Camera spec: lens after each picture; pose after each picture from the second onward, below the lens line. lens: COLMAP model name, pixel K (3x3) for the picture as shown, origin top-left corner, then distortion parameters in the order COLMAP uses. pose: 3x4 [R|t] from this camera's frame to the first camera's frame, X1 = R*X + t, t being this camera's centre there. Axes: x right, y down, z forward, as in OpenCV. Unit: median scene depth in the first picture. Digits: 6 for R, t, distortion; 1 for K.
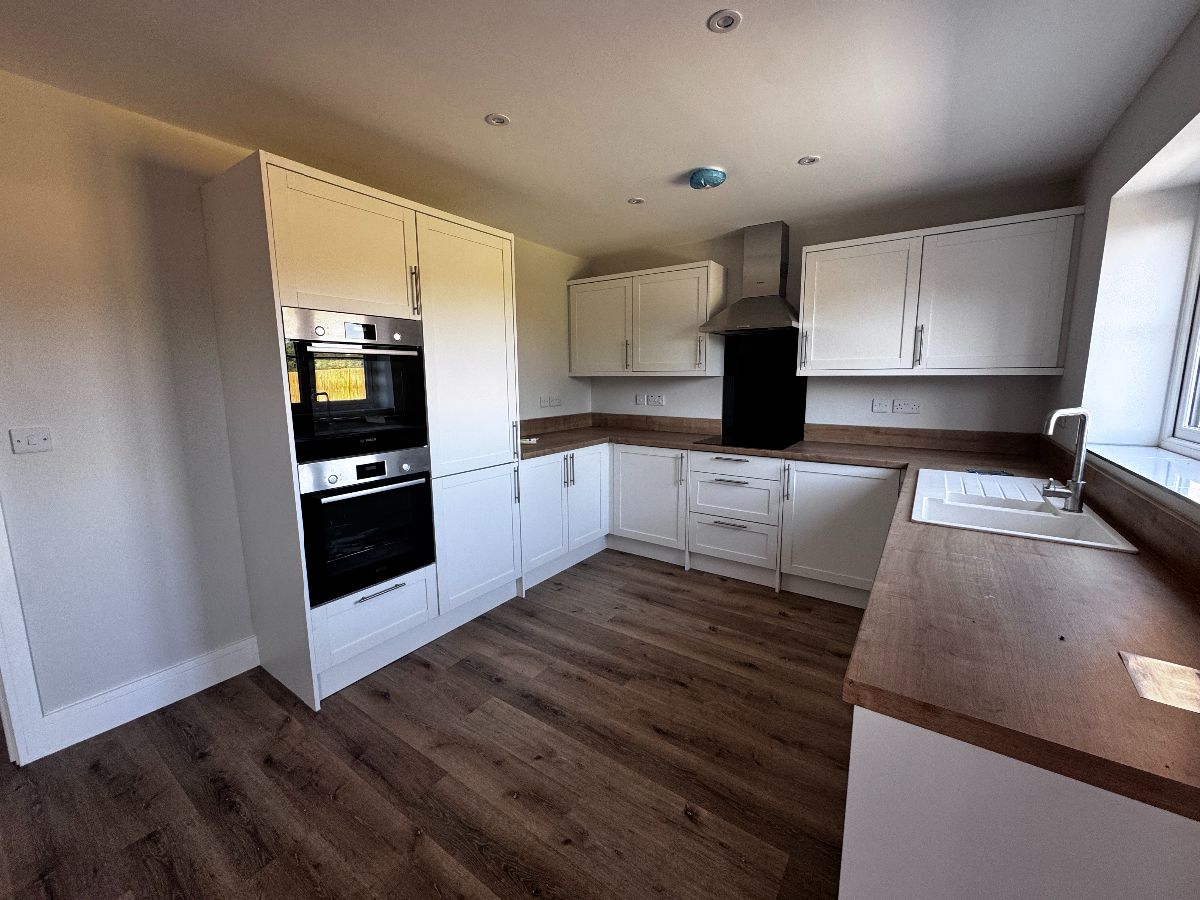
lens RADIAL K [[478.3, 0, 601.3], [0, 478.3, 445.4], [0, 0, 1]] dist [-0.003013, -0.000075]
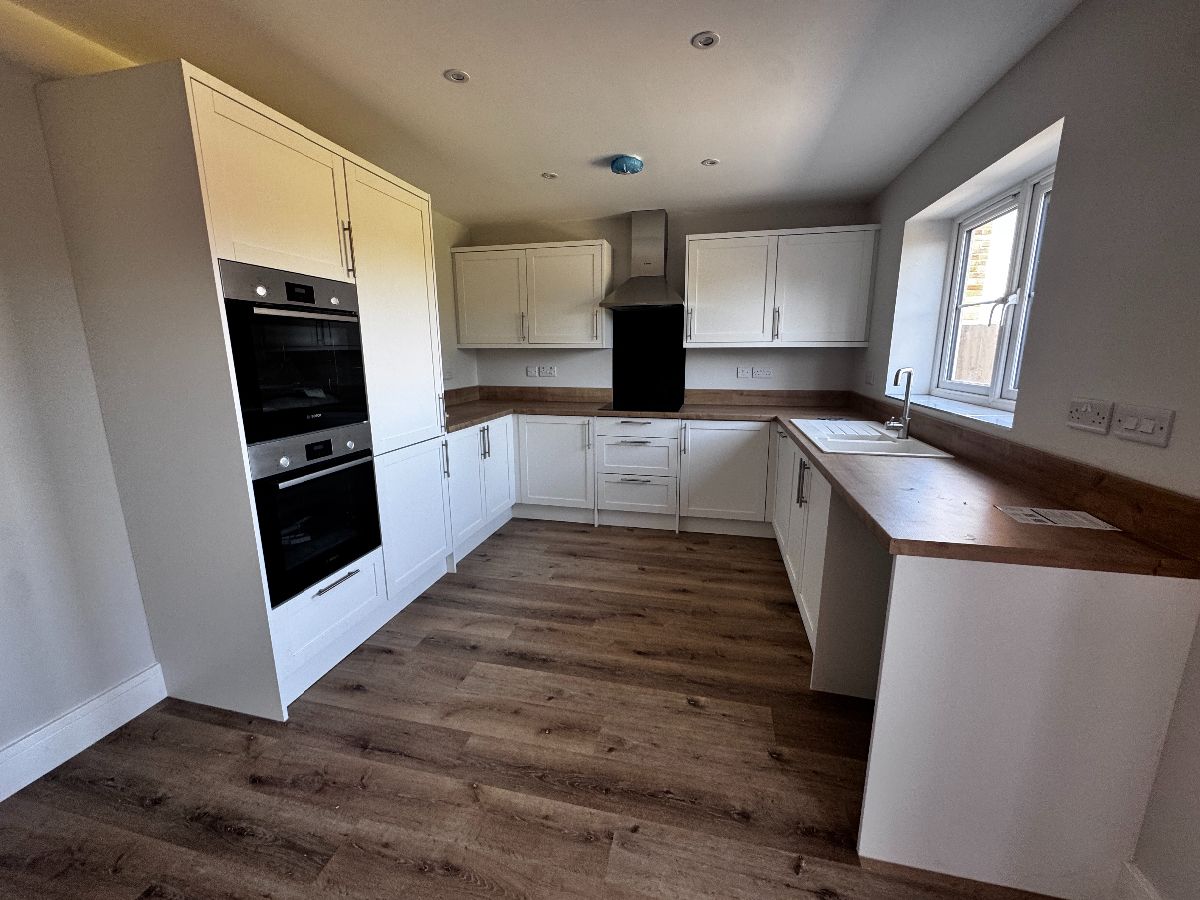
lens RADIAL K [[478.3, 0, 601.3], [0, 478.3, 445.4], [0, 0, 1]] dist [-0.003013, -0.000075]
pose [[0.930651, -0.069276, 0.359290, -0.271745], [0.051133, 0.996902, 0.059768, 0.014922], [-0.362317, -0.037251, 0.931310, -0.024577]]
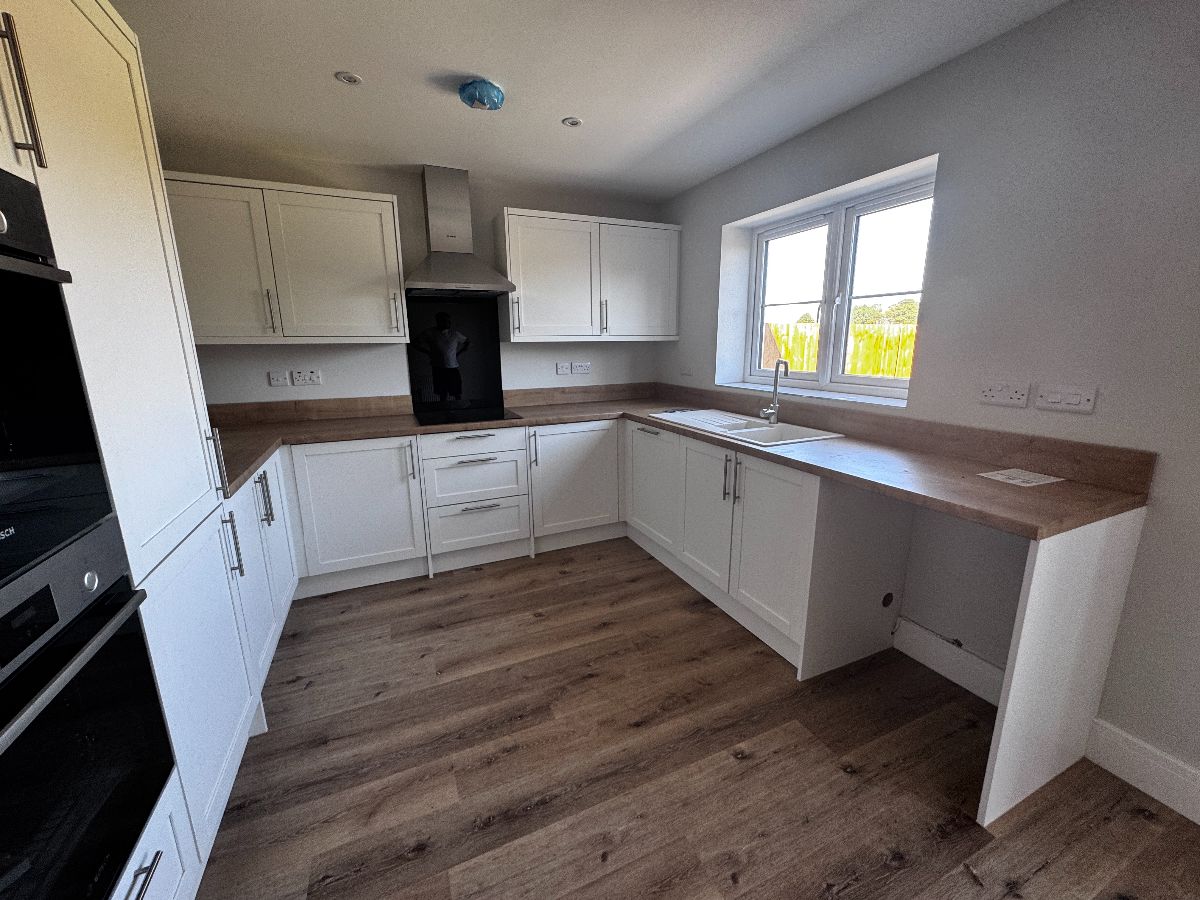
lens RADIAL K [[478.3, 0, 601.3], [0, 478.3, 445.4], [0, 0, 1]] dist [-0.003013, -0.000075]
pose [[0.514946, -0.180046, 0.838101, -0.464375], [0.129604, 0.982807, 0.131502, -0.053312], [-0.847369, 0.040905, 0.529427, 0.423546]]
